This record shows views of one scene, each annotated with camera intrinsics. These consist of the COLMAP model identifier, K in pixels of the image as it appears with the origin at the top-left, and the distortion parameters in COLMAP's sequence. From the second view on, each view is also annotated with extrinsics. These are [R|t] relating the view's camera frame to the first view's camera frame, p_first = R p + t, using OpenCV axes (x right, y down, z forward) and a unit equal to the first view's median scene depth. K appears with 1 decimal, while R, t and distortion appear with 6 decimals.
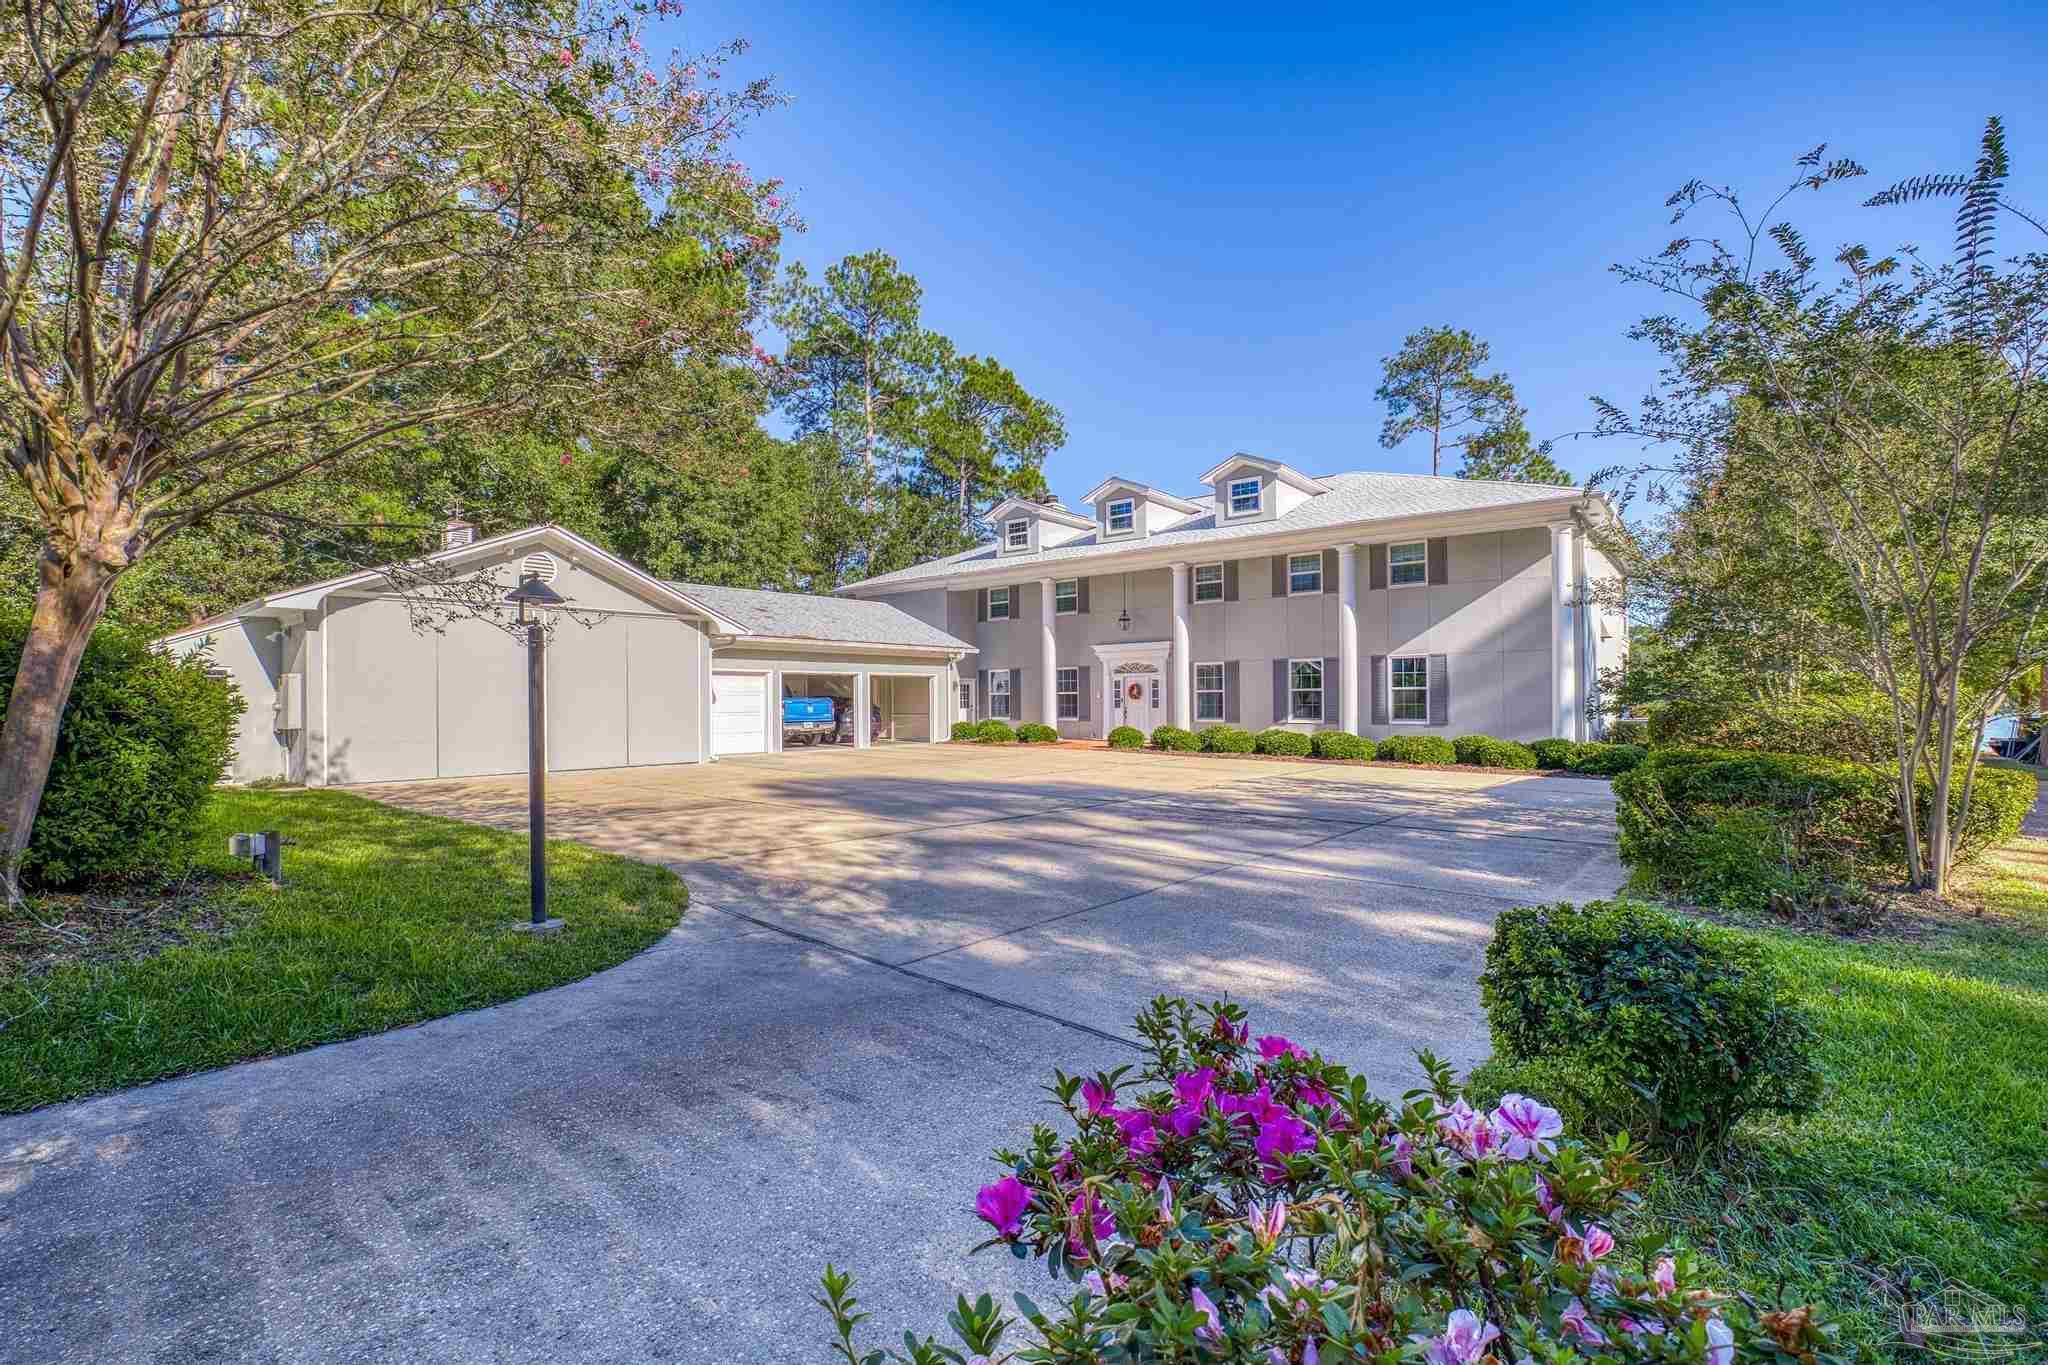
lens RADIAL K [[886.8, 0, 1026.3], [0, 886.8, 693.7], [0, 0, 1]] dist [-0.042652, 0.017497]
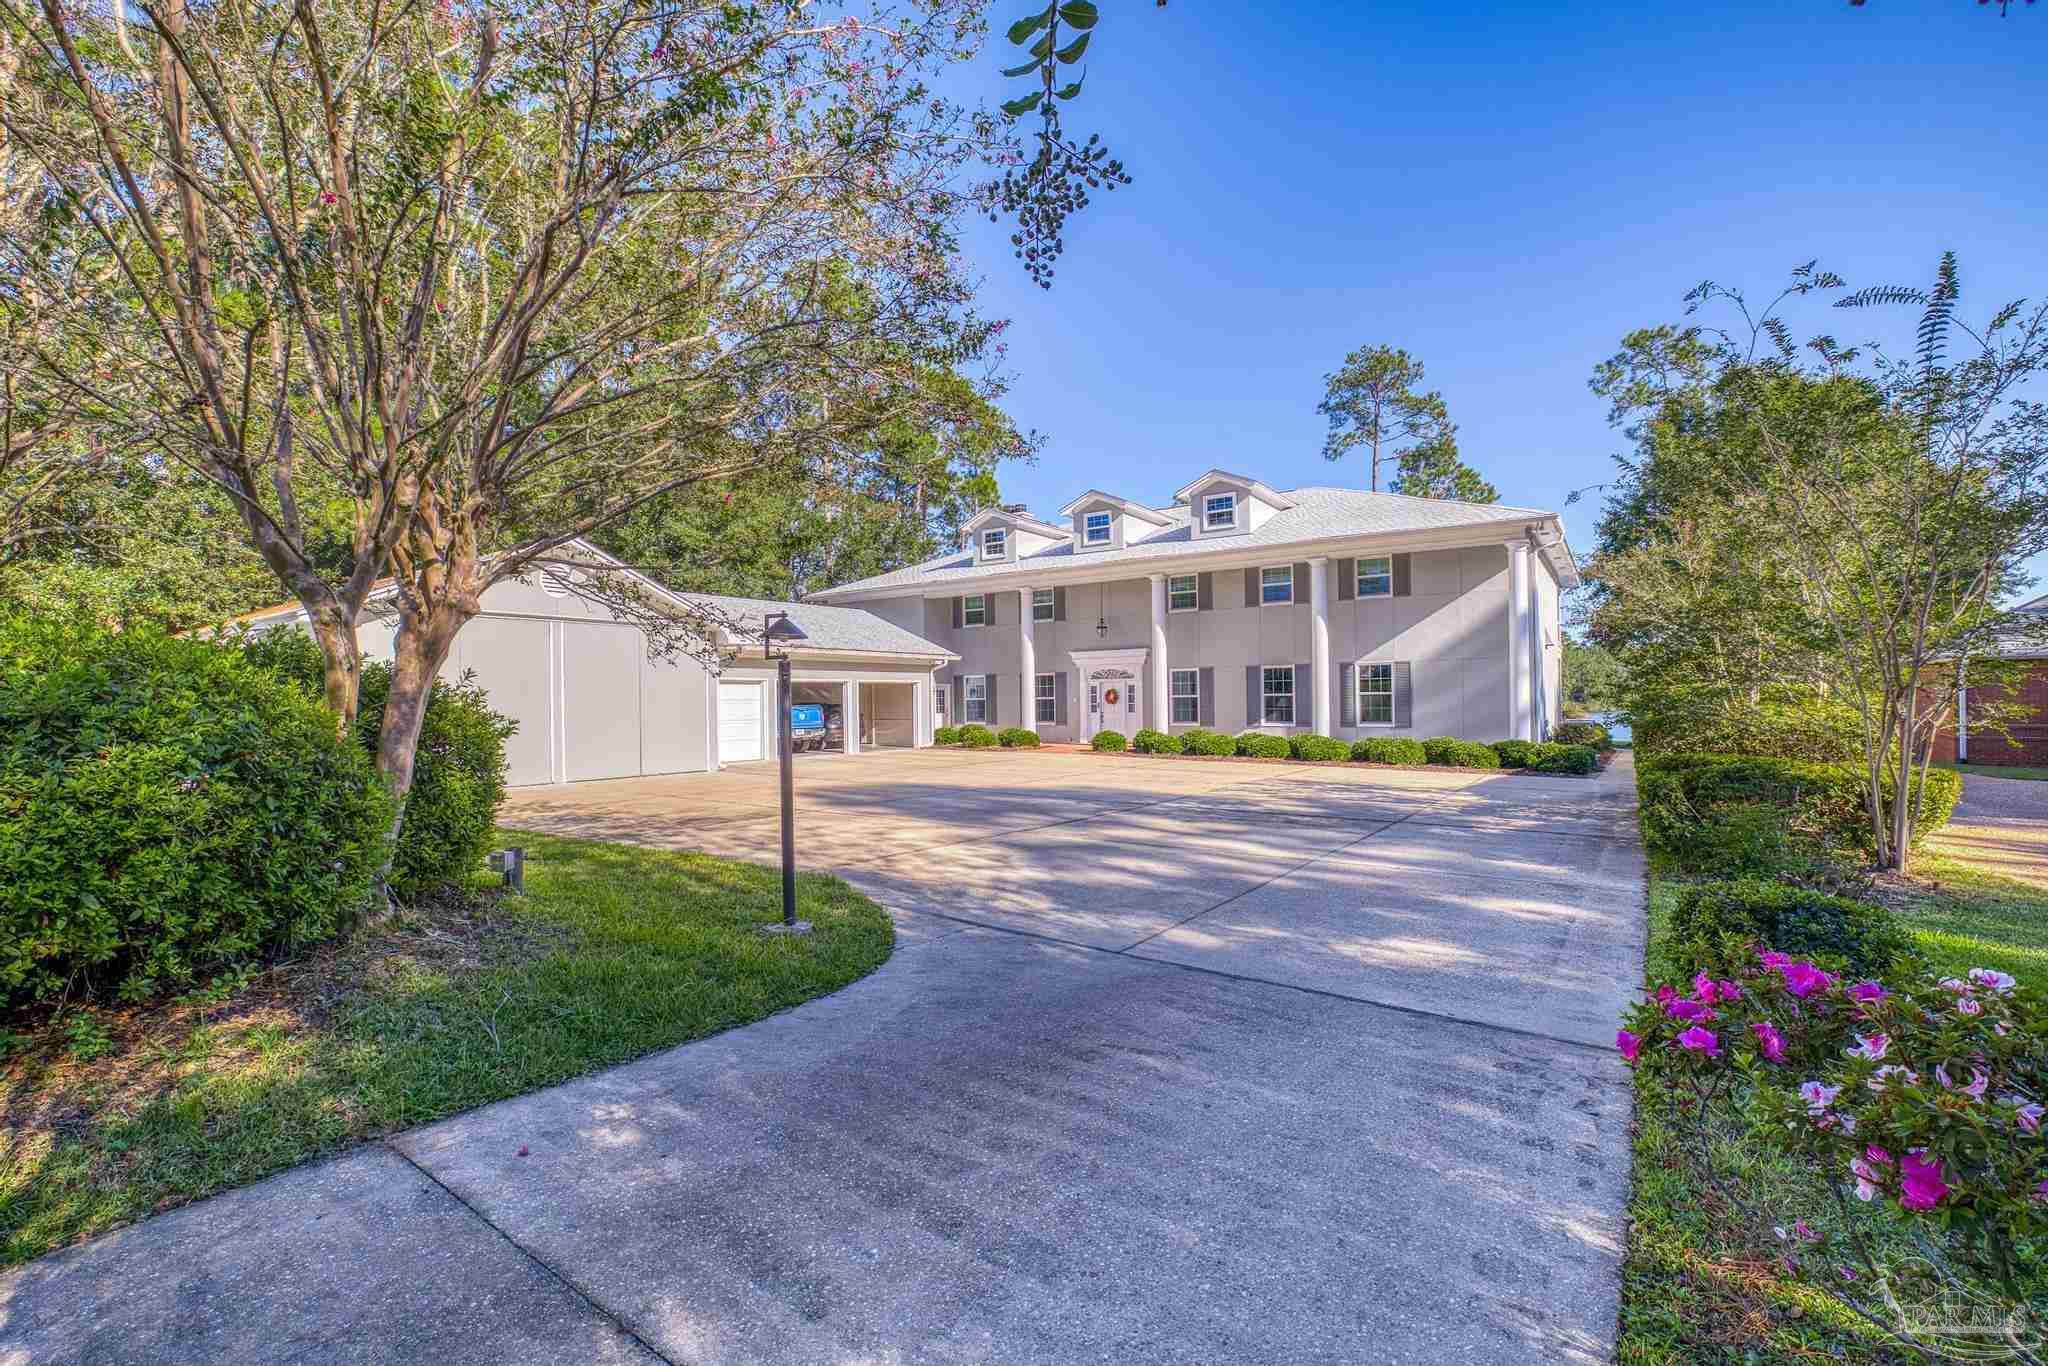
lens RADIAL K [[886.8, 0, 1027.8], [0, 886.8, 690.8], [0, 0, 1]] dist [-0.042652, 0.017497]
pose [[0.996769, -0.004507, 0.080192, -0.058737], [0.004861, 0.999979, -0.004220, -0.005578], [-0.080172, 0.004597, 0.996770, -0.026068]]
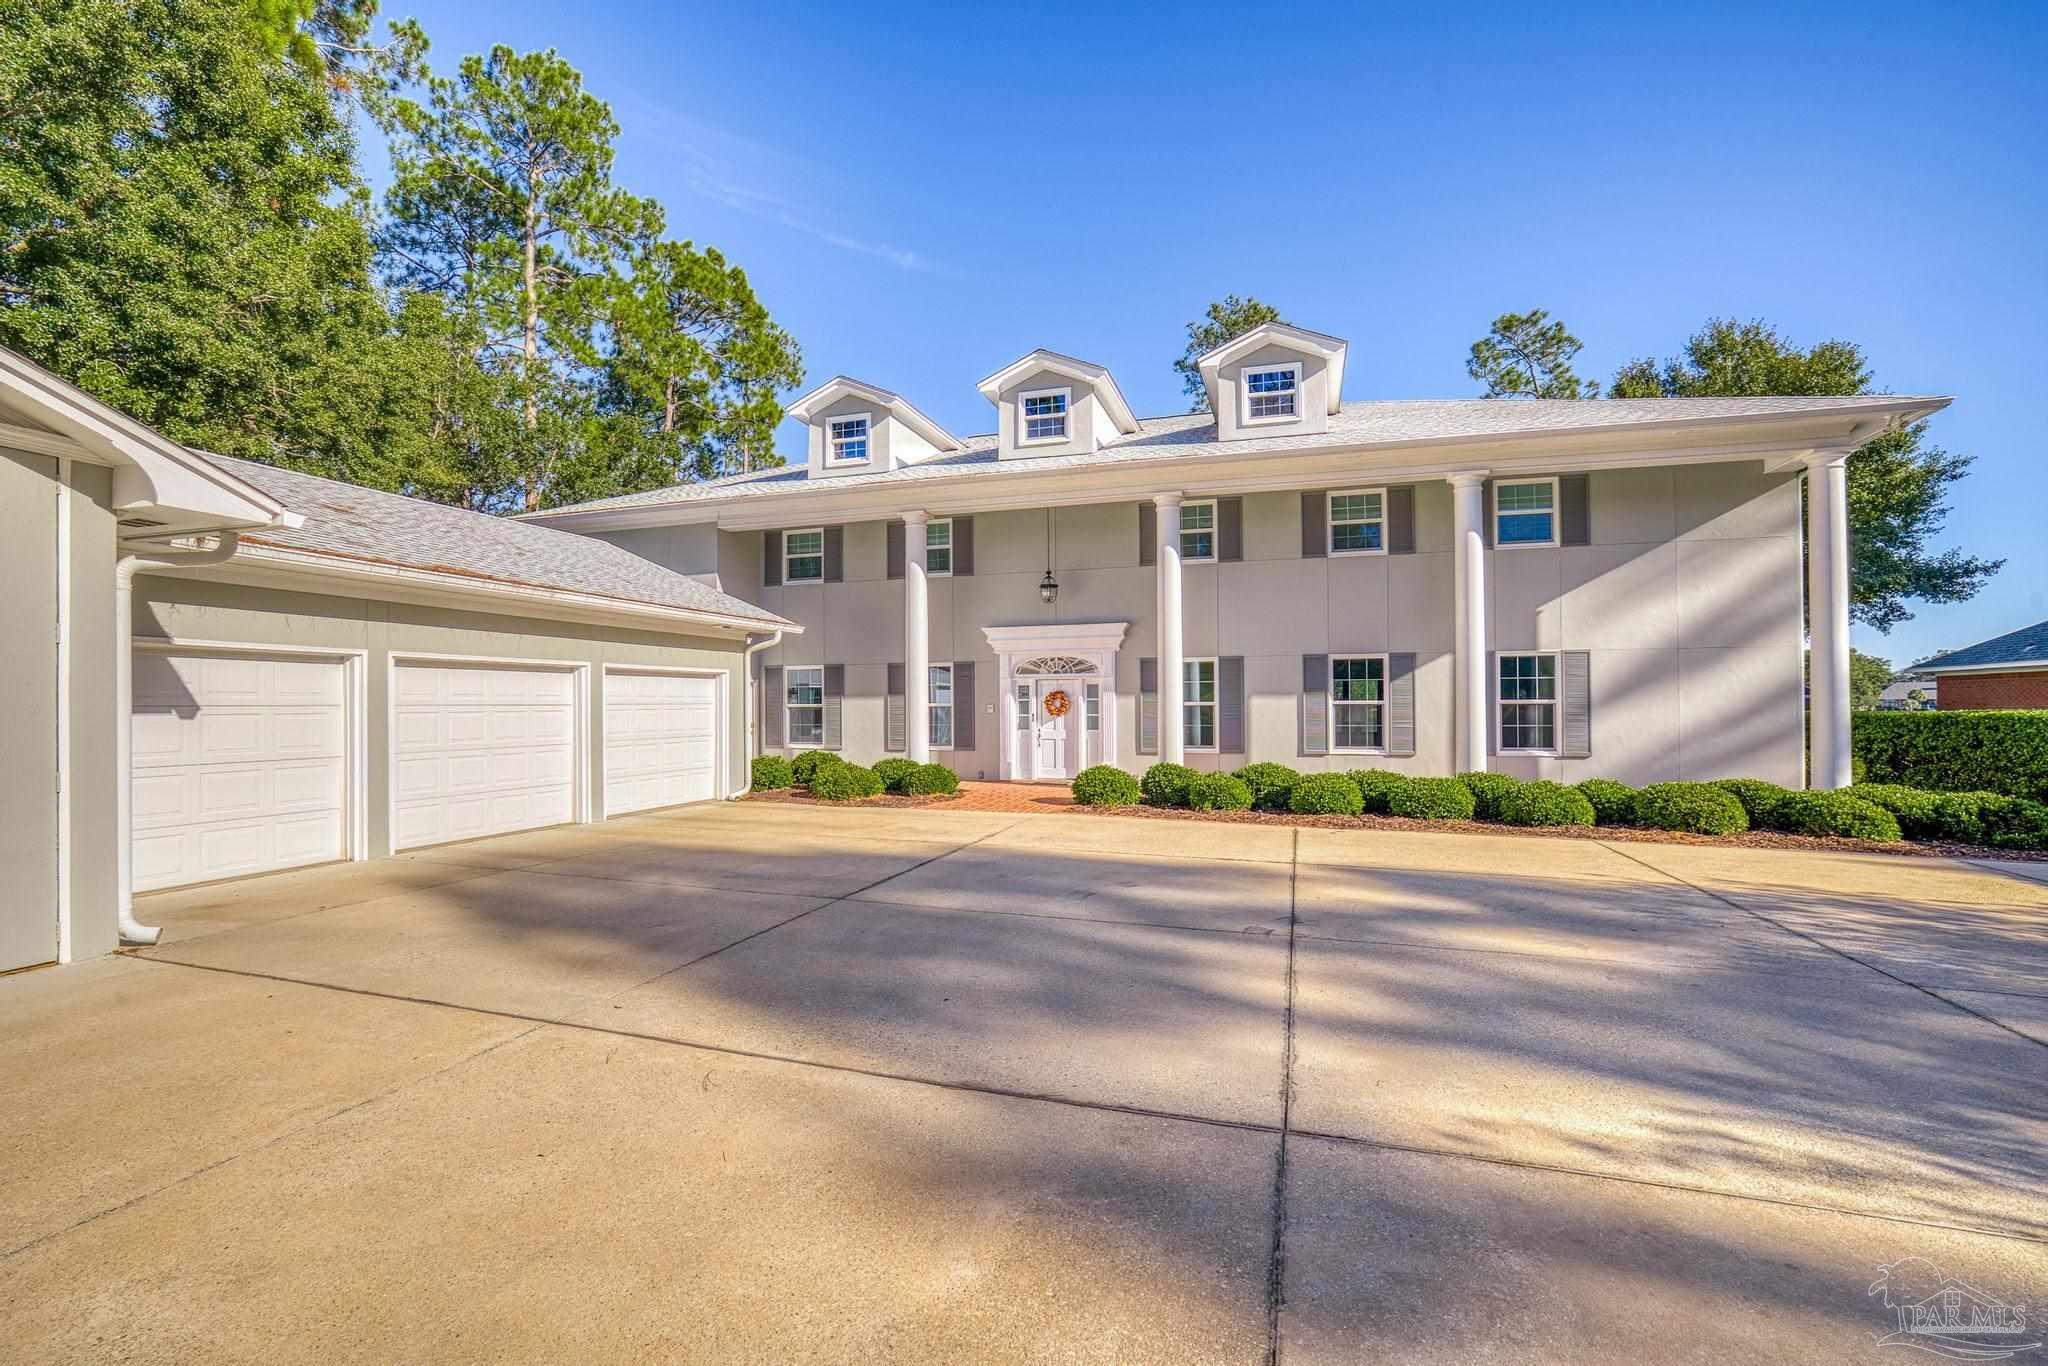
lens RADIAL K [[886.8, 0, 1022.5], [0, 886.8, 693.7], [0, 0, 1]] dist [-0.042652, 0.017497]
pose [[0.929621, 0.007598, 0.368439, -0.130112], [-0.004750, 0.999951, -0.008635, -0.003637], [-0.368487, 0.006277, 0.929612, 0.436867]]
